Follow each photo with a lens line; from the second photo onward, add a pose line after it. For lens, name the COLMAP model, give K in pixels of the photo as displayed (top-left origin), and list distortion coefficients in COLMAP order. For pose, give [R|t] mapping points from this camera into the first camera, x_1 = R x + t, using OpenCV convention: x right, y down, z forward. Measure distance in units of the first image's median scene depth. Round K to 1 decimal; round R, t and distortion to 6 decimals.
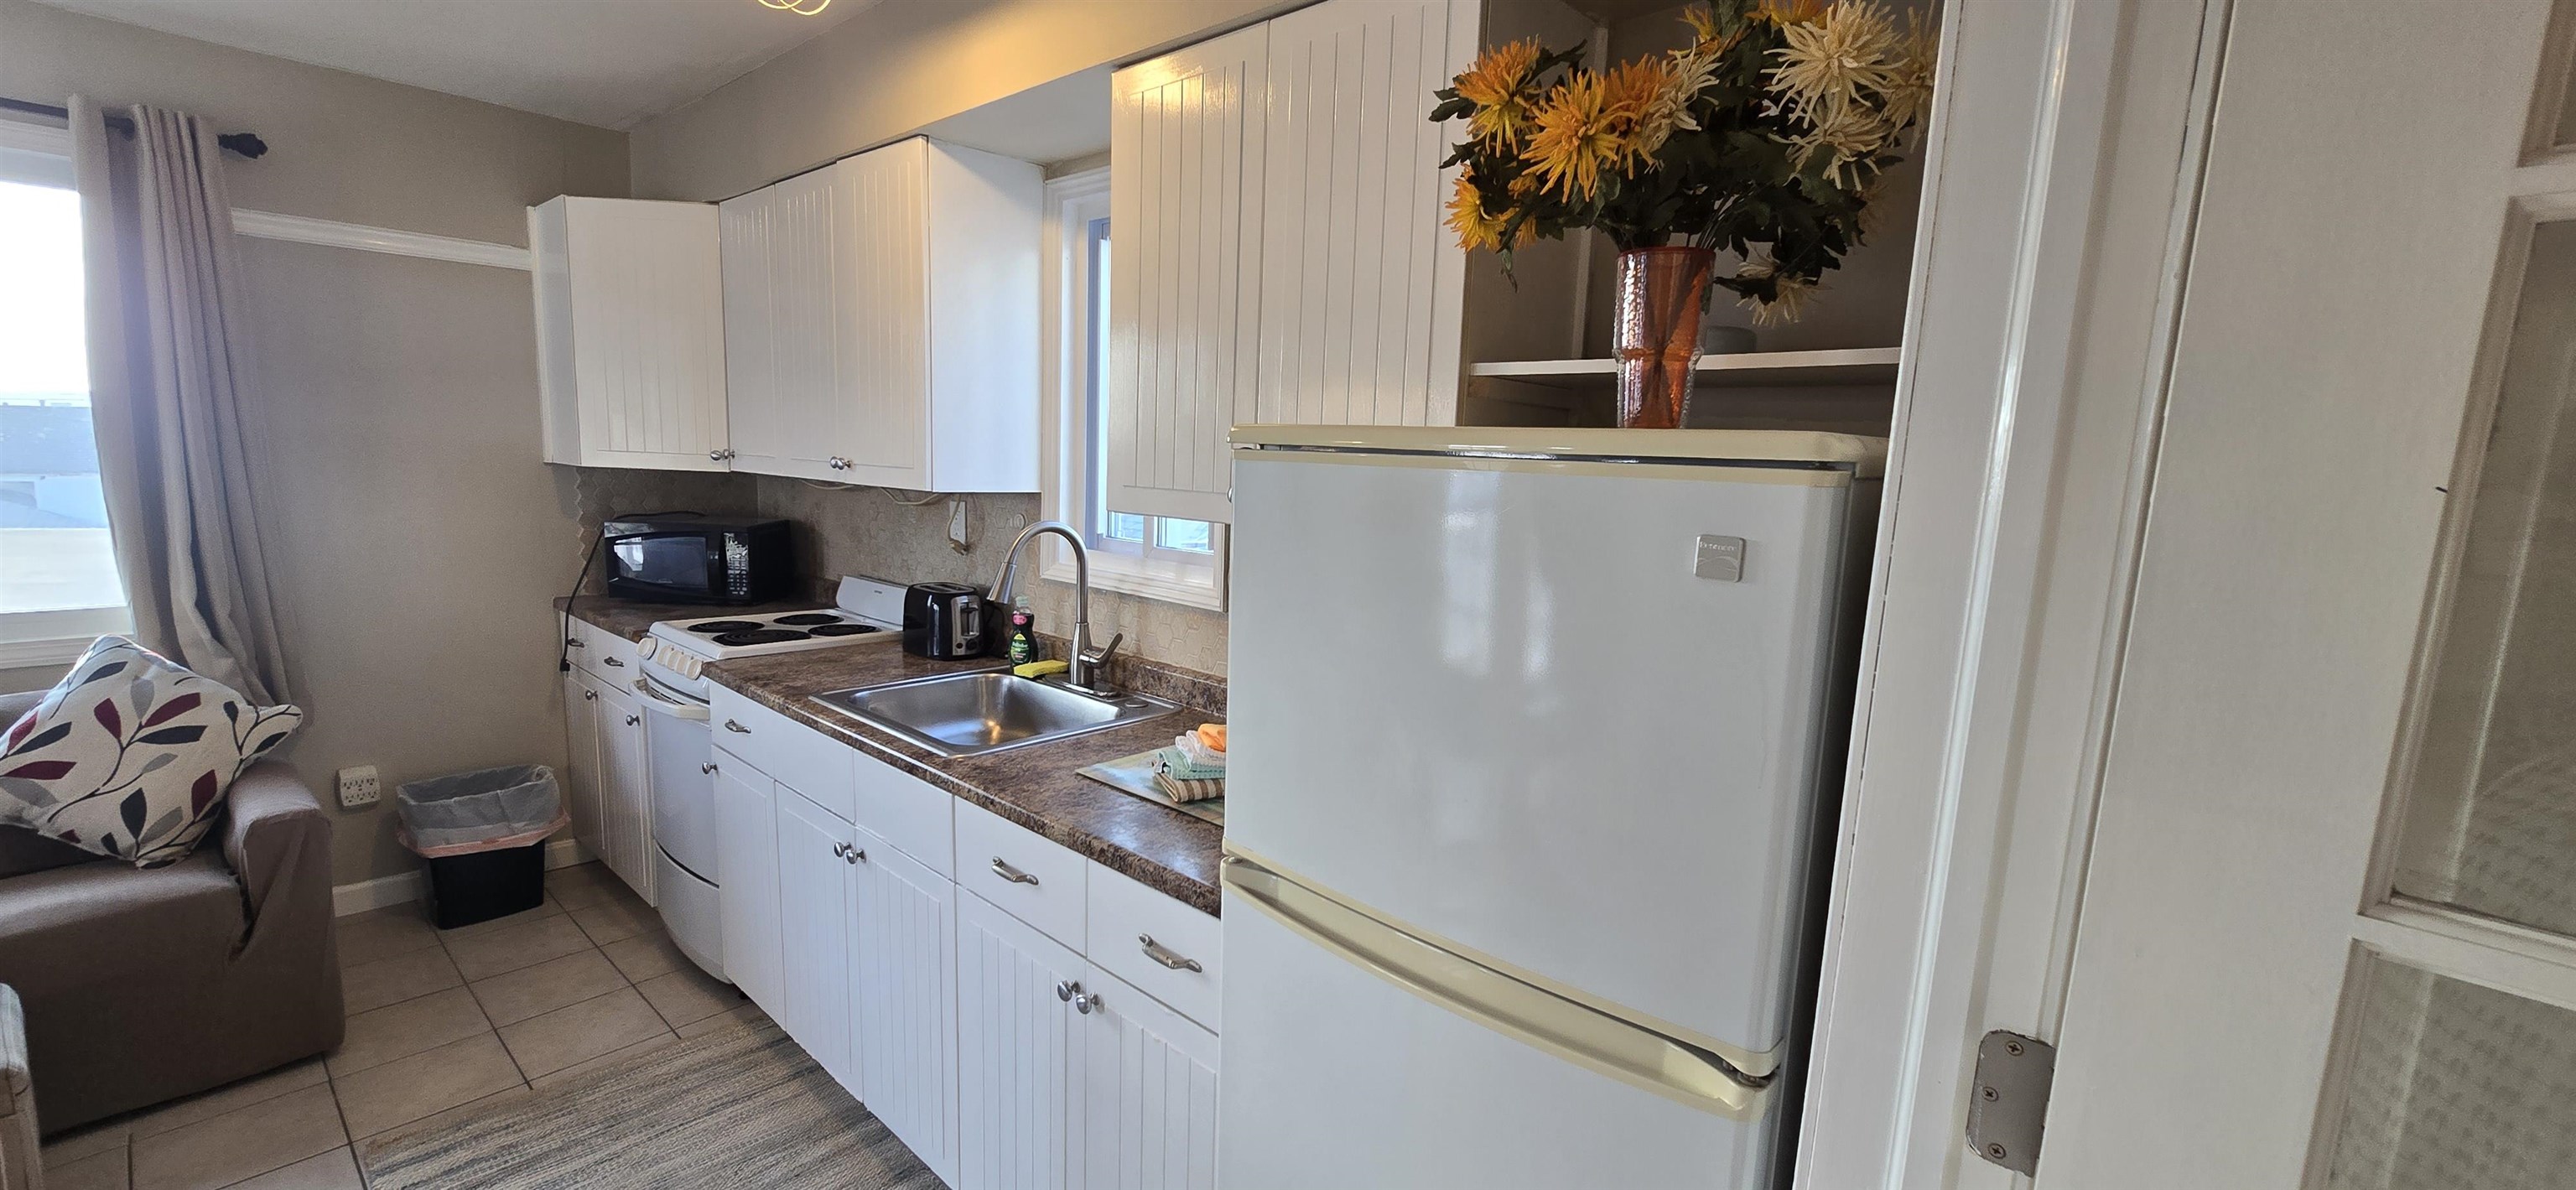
lens RADIAL K [[1045.0, 0, 1281.6], [0, 1045.0, 610.5], [0, 0, 1]] dist [-0.002035, 0.000152]
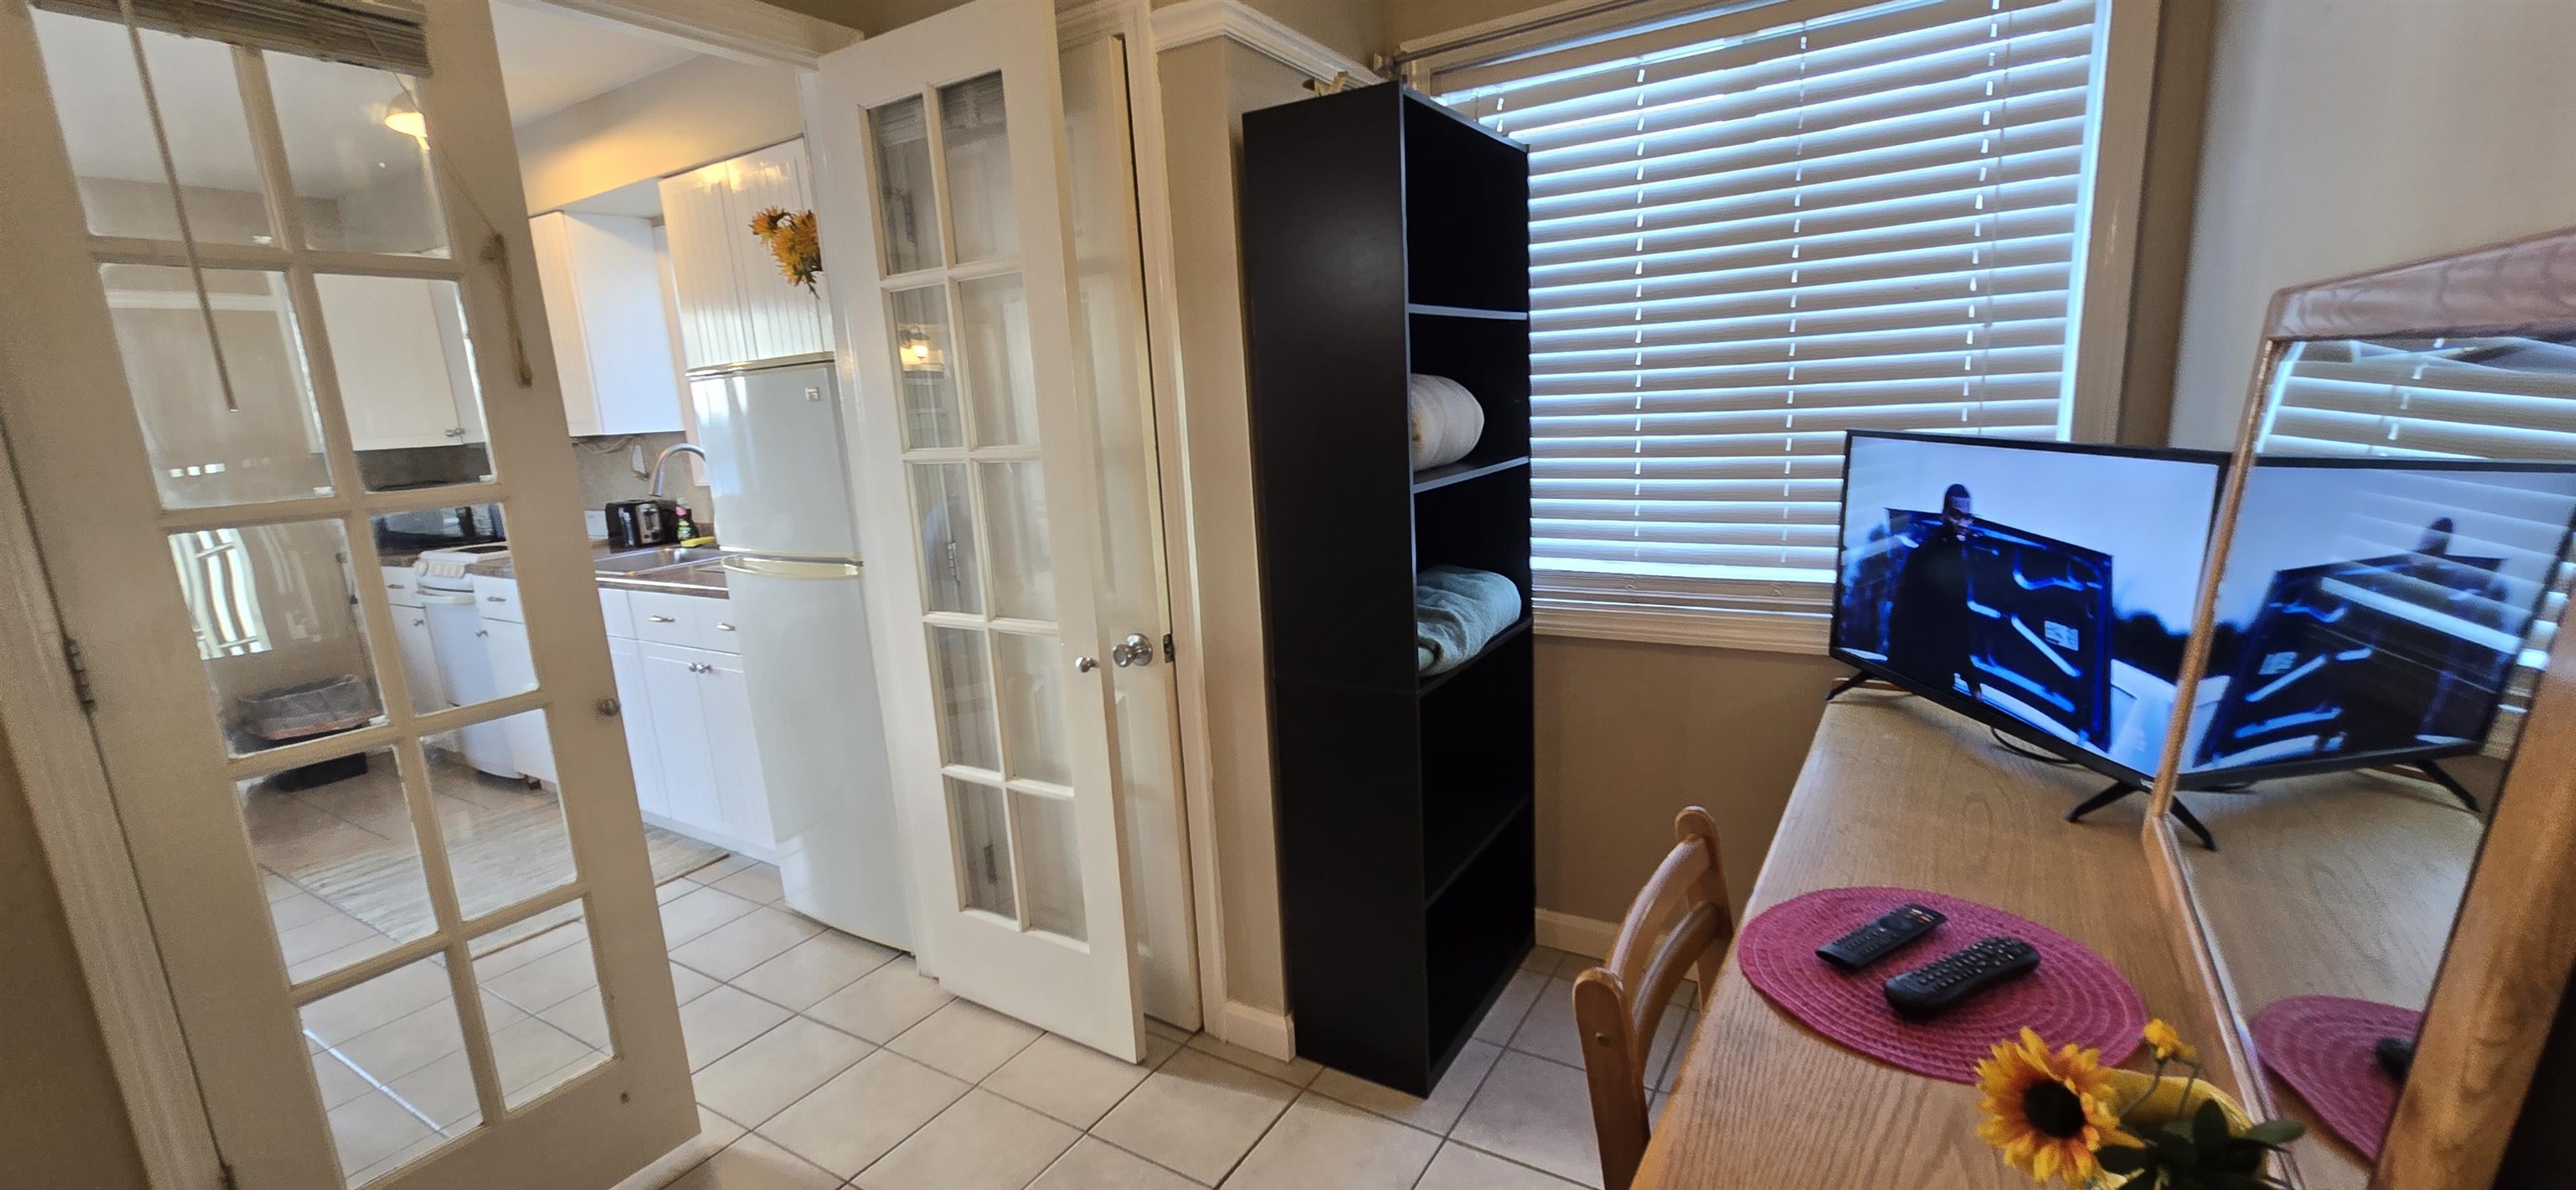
lens RADIAL K [[1045.0, 0, 1281.6], [0, 1045.0, 610.5], [0, 0, 1]] dist [-0.002035, 0.000152]
pose [[0.978546, -0.132085, 0.158115, 0.361076], [0.123843, 0.990429, 0.060937, 0.169834], [-0.164650, -0.040048, 0.985539, -0.695217]]
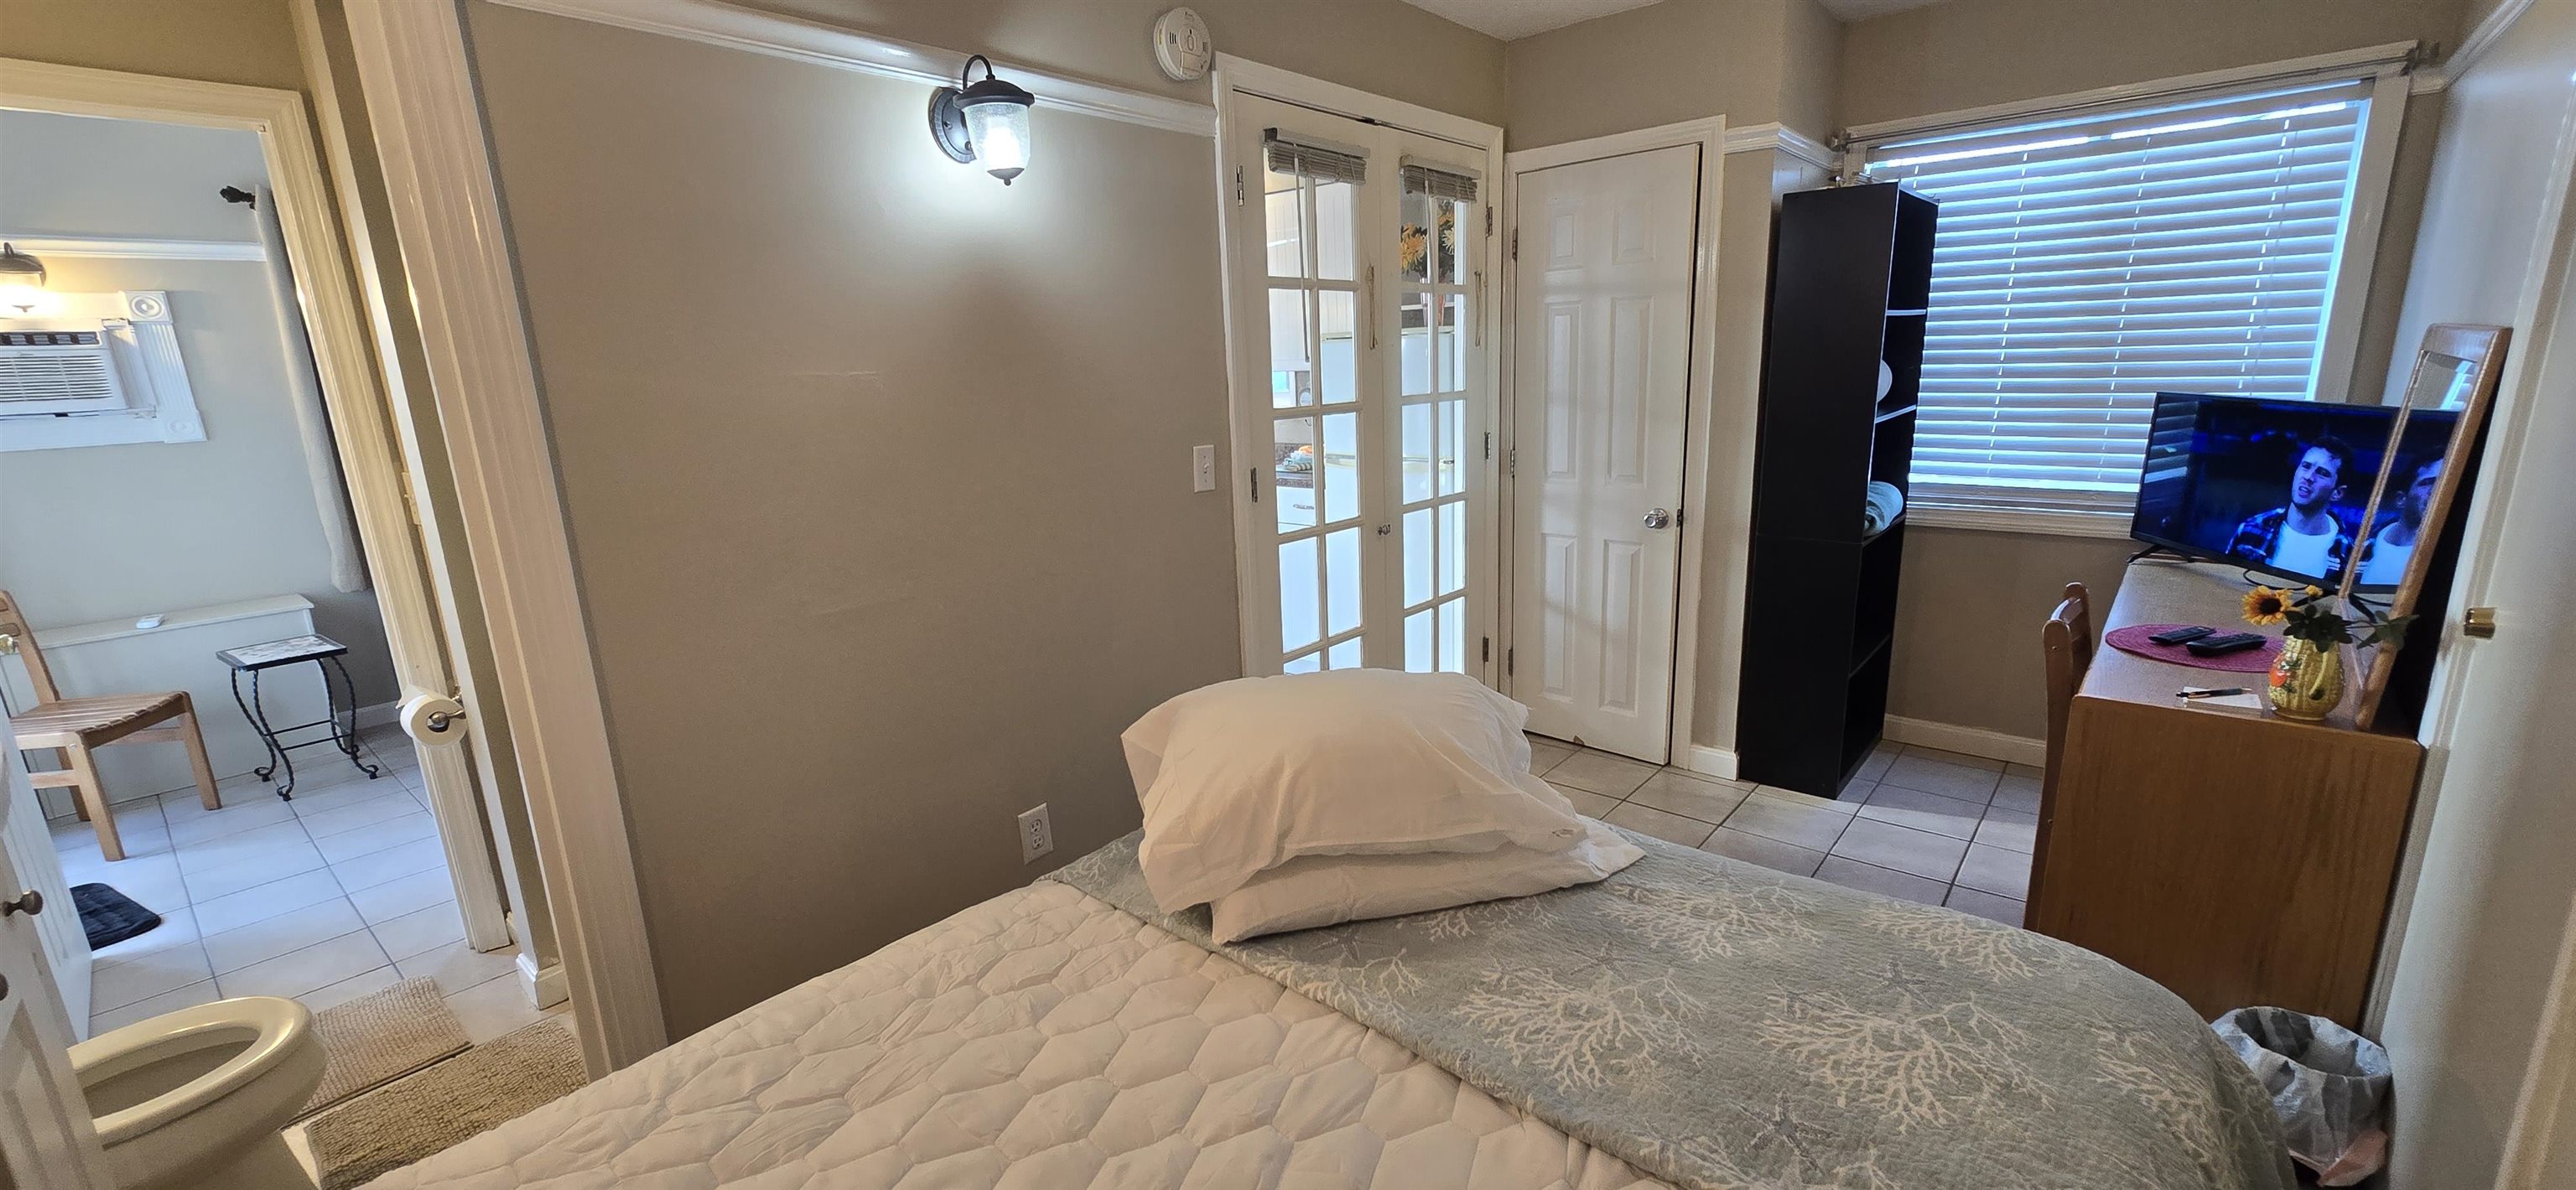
lens RADIAL K [[1020.8, 0, 1297.0], [0, 1020.8, 604.9], [0, 0, 1]] dist [-0.013125, -0.000165]
pose [[0.996383, -0.084918, 0.002991, -0.095774], [0.084343, 0.992686, 0.086371, 0.195504], [-0.010303, -0.085807, 0.996259, -1.161761]]
